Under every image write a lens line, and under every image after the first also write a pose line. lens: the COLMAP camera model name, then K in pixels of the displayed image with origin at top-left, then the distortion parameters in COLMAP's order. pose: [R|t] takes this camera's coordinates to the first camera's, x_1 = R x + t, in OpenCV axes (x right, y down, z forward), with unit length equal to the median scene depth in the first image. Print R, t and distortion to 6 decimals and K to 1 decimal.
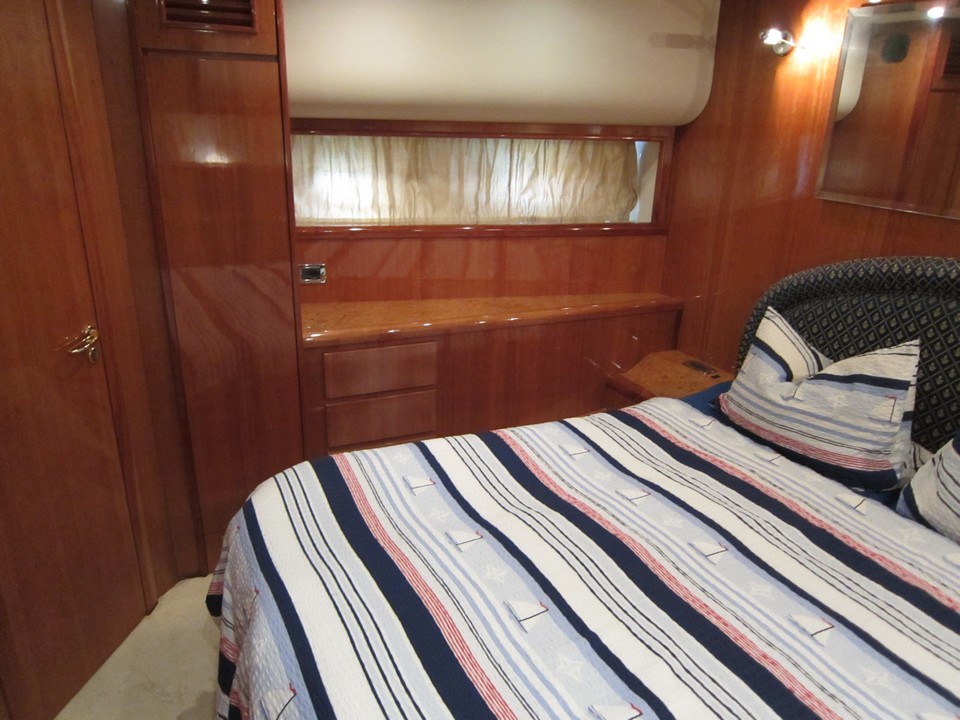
lens RADIAL K [[680.4, 0, 479.8], [0, 680.4, 362.7], [0, 0, 1]] dist [-0.031541, 0.013728]
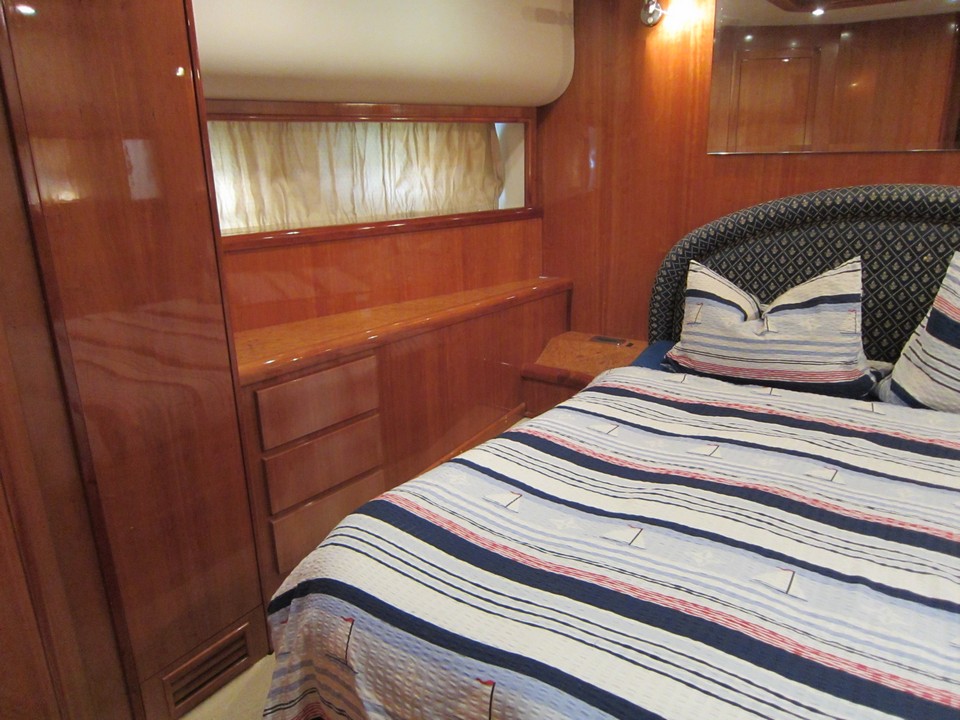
lens RADIAL K [[680.4, 0, 484.6], [0, 680.4, 362.4], [0, 0, 1]] dist [-0.031541, 0.013728]
pose [[0.887086, -0.183074, 0.423748, -0.355884], [0.209697, 0.977625, -0.016619, 0.023095], [-0.411224, 0.103601, 0.905628, 0.226919]]
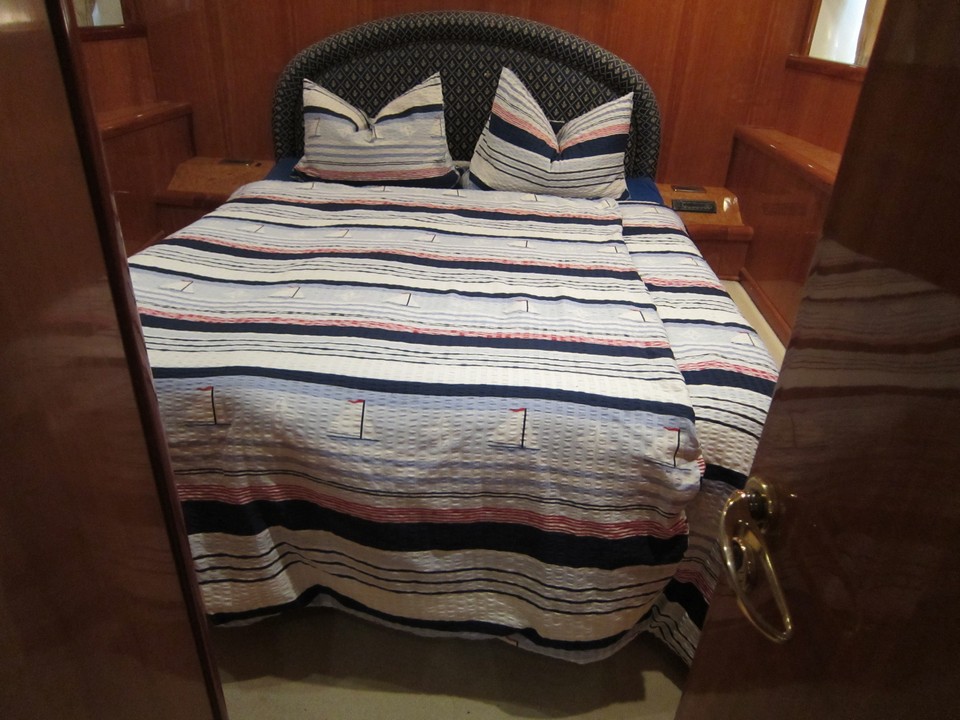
lens RADIAL K [[680.4, 0, 475.8], [0, 680.4, 357.3], [0, 0, 1]] dist [-0.031541, 0.013728]
pose [[0.536292, -0.414009, 0.735519, -0.498705], [0.273058, 0.909674, 0.312942, 0.073751], [-0.798643, 0.033011, 0.600899, 0.108039]]
